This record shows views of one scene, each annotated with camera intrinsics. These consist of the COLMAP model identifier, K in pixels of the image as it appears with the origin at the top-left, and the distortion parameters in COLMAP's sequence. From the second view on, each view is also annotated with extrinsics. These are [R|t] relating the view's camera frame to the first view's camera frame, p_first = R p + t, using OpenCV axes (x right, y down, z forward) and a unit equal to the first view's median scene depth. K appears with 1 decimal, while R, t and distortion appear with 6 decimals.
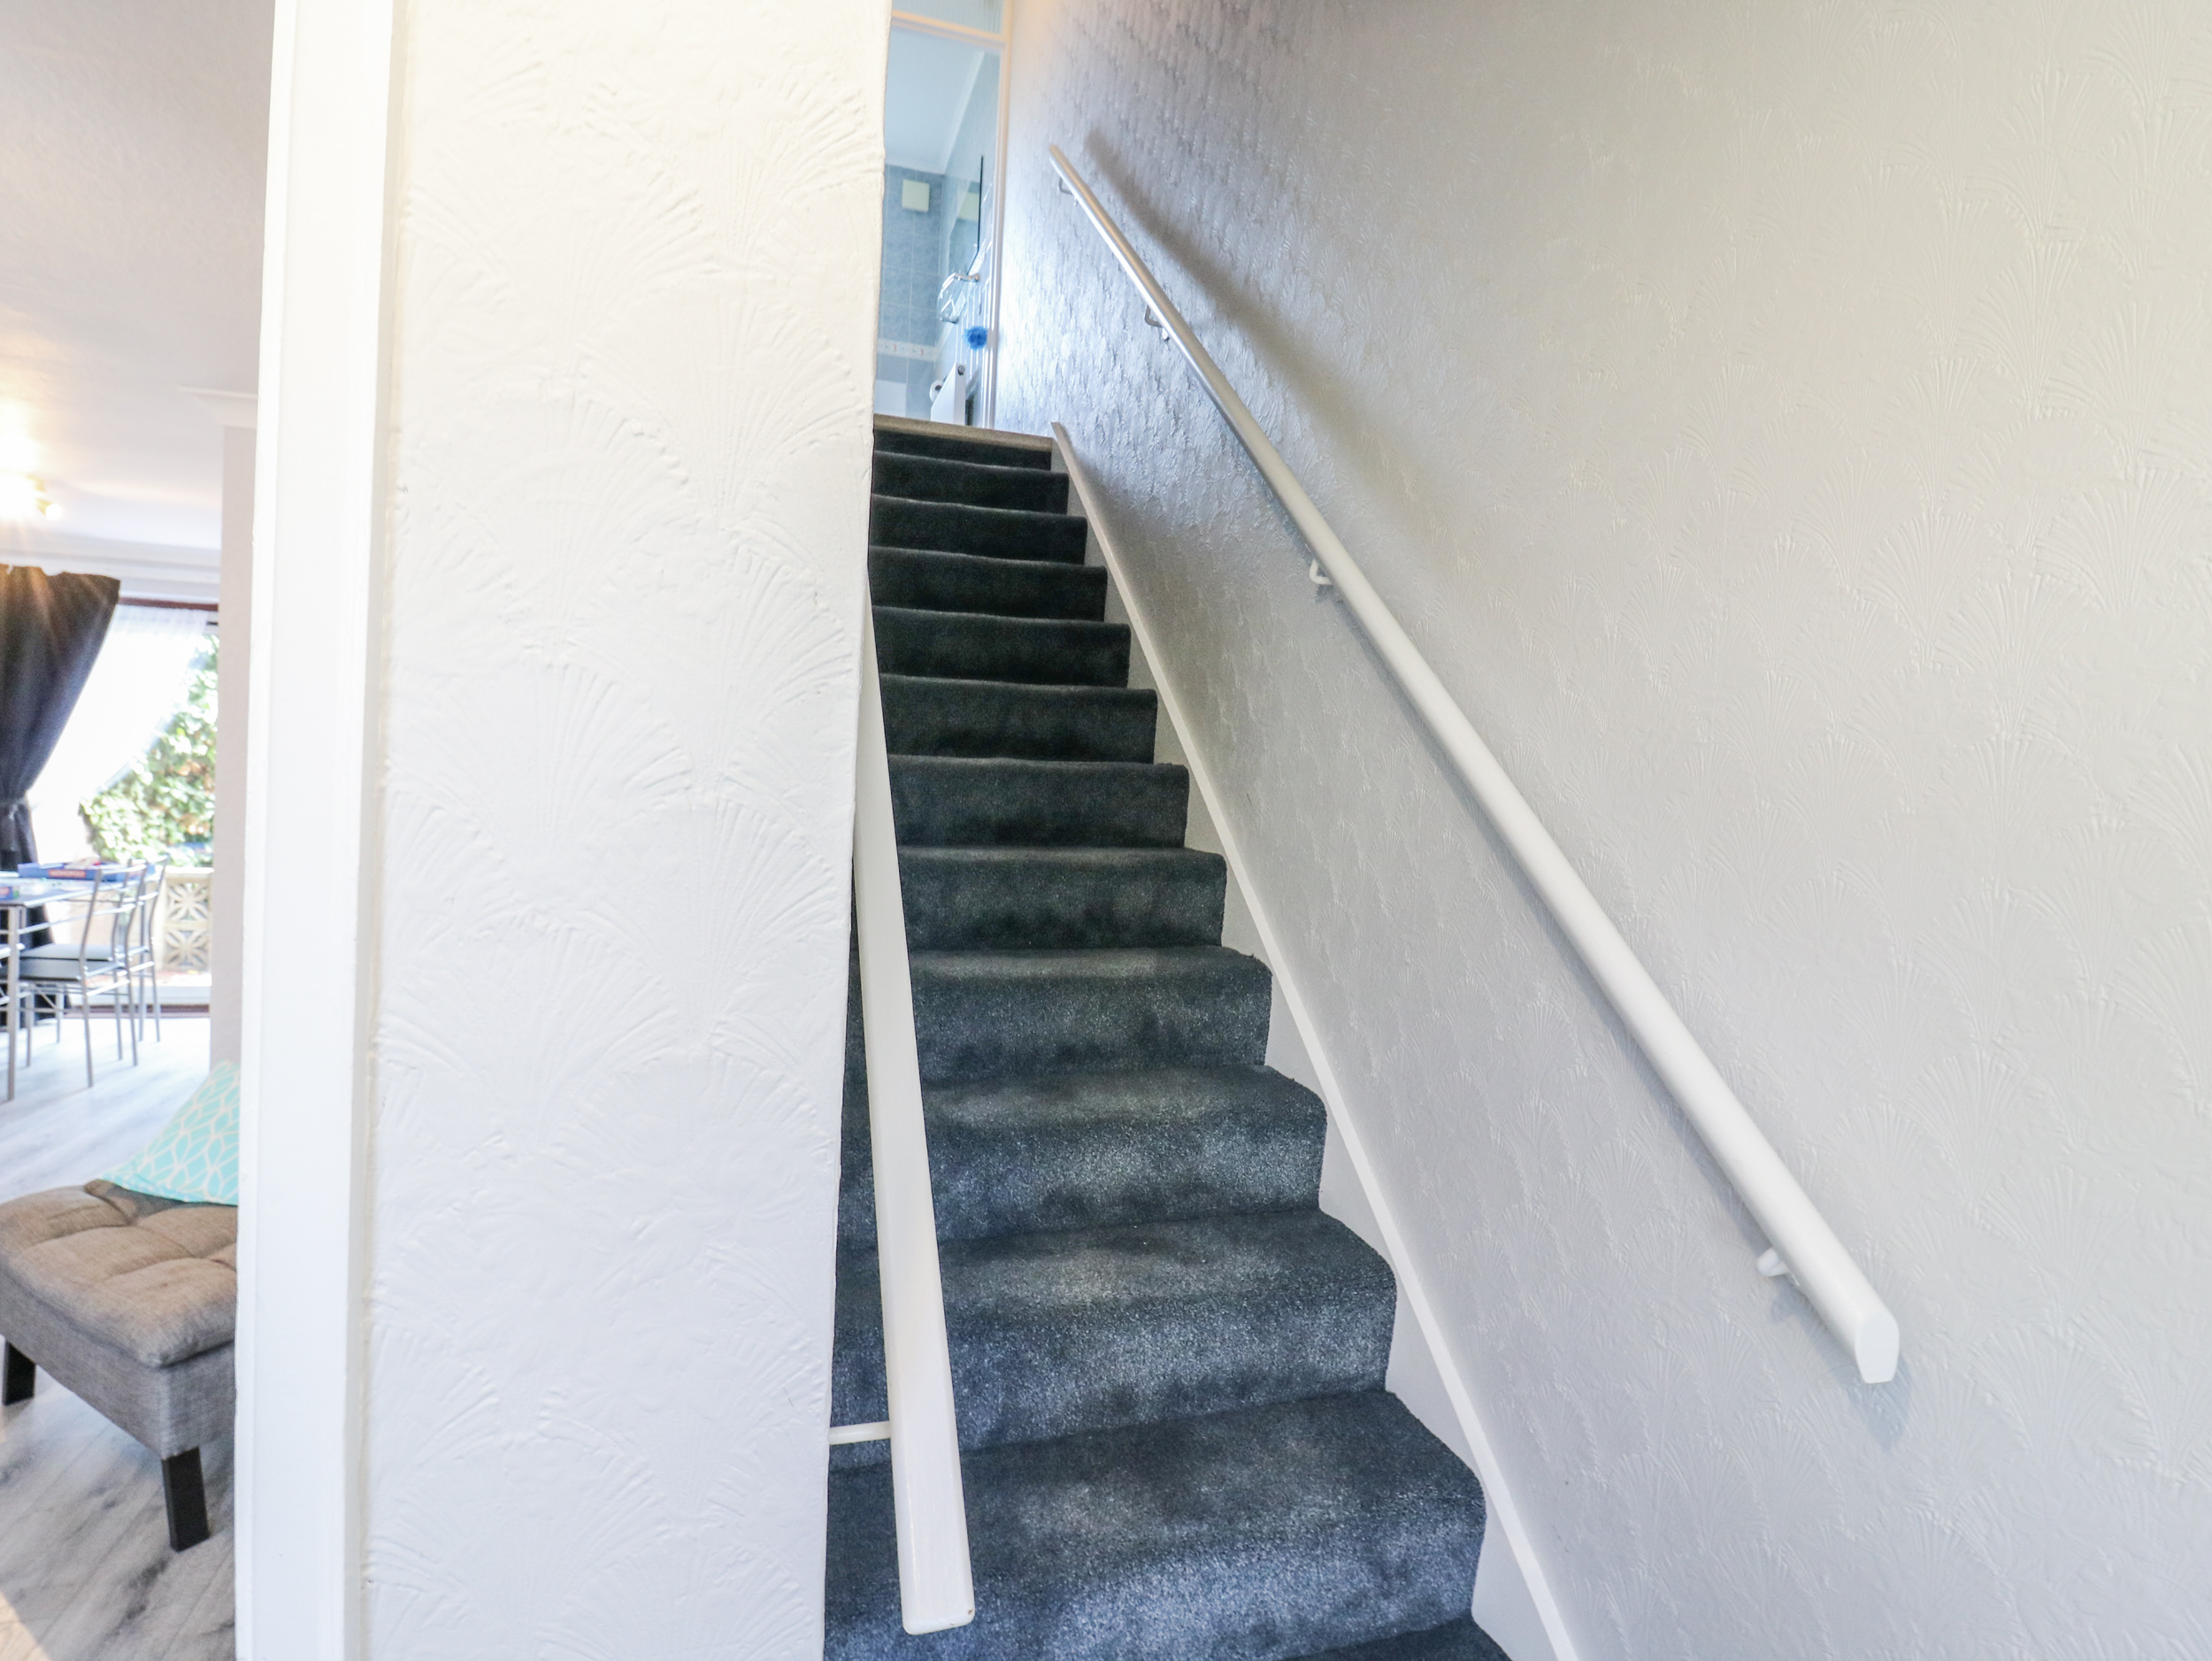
lens RADIAL K [[1159.1, 0, 1123.4], [0, 1159.1, 815.3], [0, 0, 1]] dist [-0.001112, -0.011711]
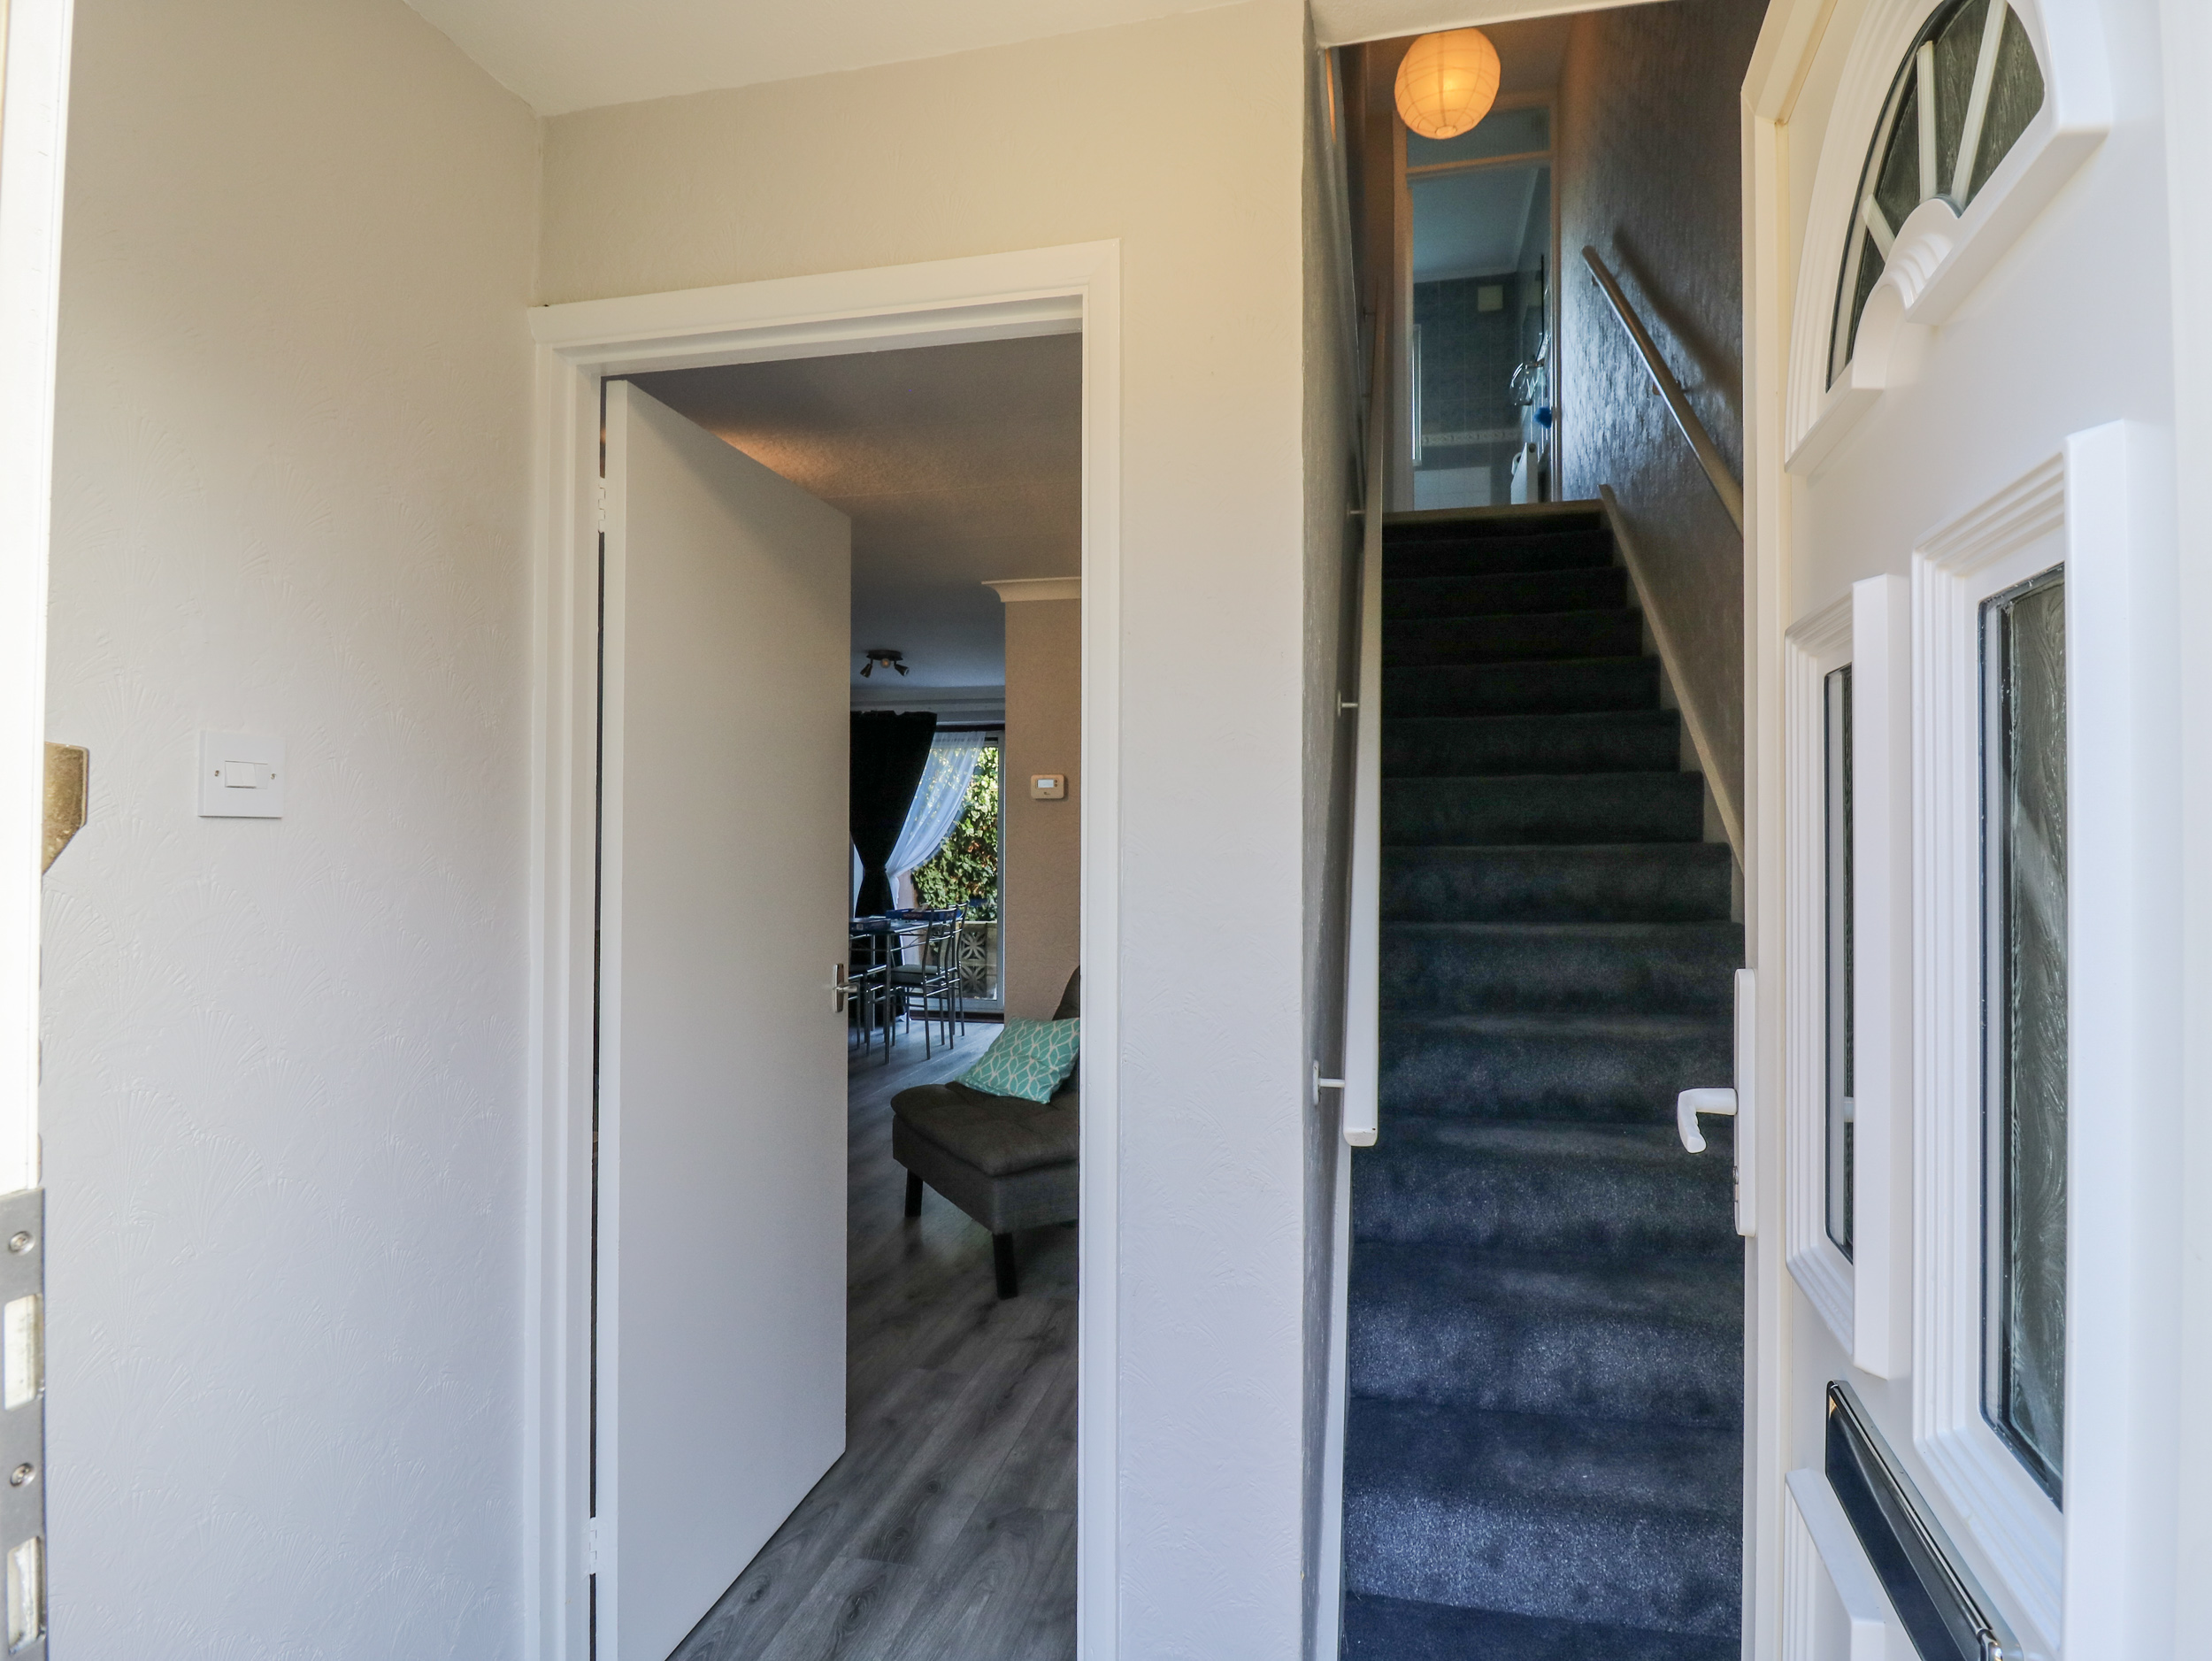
lens RADIAL K [[1159.1, 0, 1124.4], [0, 1159.1, 818.1], [0, 0, 1]] dist [-0.001112, -0.011711]
pose [[0.857663, -0.055906, -0.511164, 0.169445], [0.024287, 0.997367, -0.068330, 0.077968], [0.513639, 0.046190, 0.856762, -0.302497]]
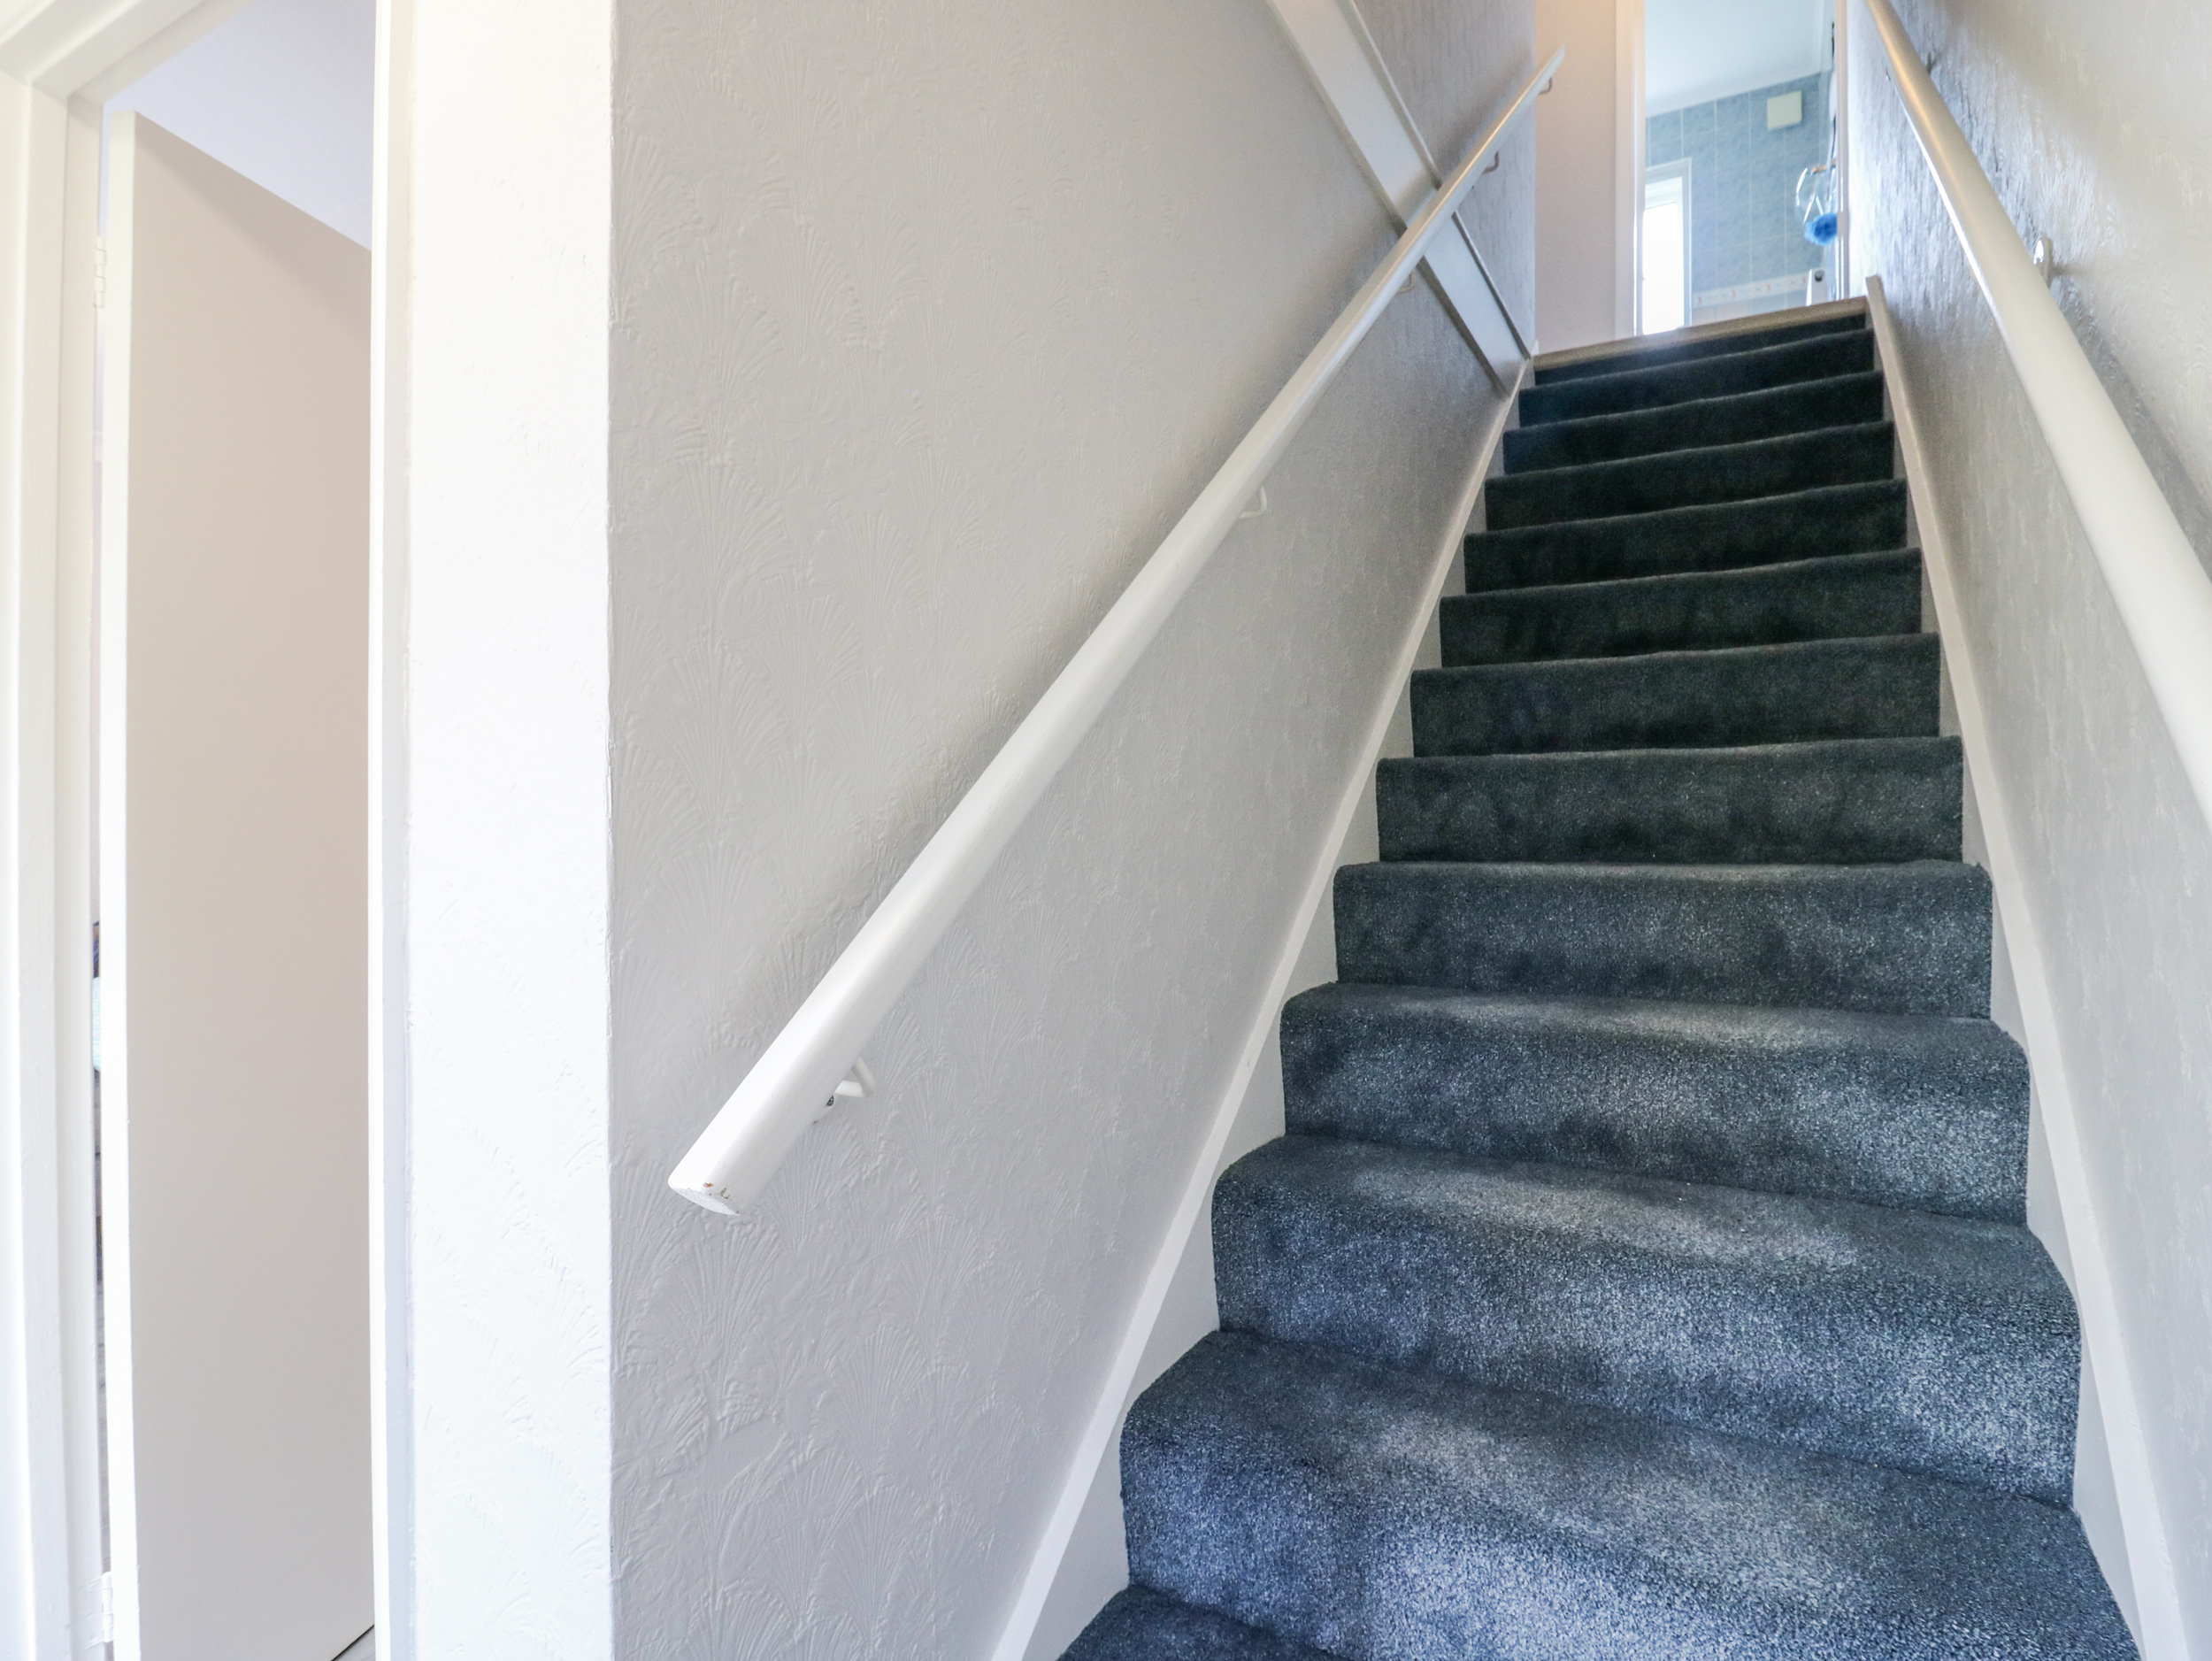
lens RADIAL K [[1159.1, 0, 1121.2], [0, 1159.1, 810.2], [0, 0, 1]] dist [-0.001112, -0.011711]
pose [[0.680272, -0.051450, -0.731152, 0.264202], [0.010483, 0.998114, -0.060482, 0.123413], [0.732885, 0.033480, 0.679529, 0.163218]]
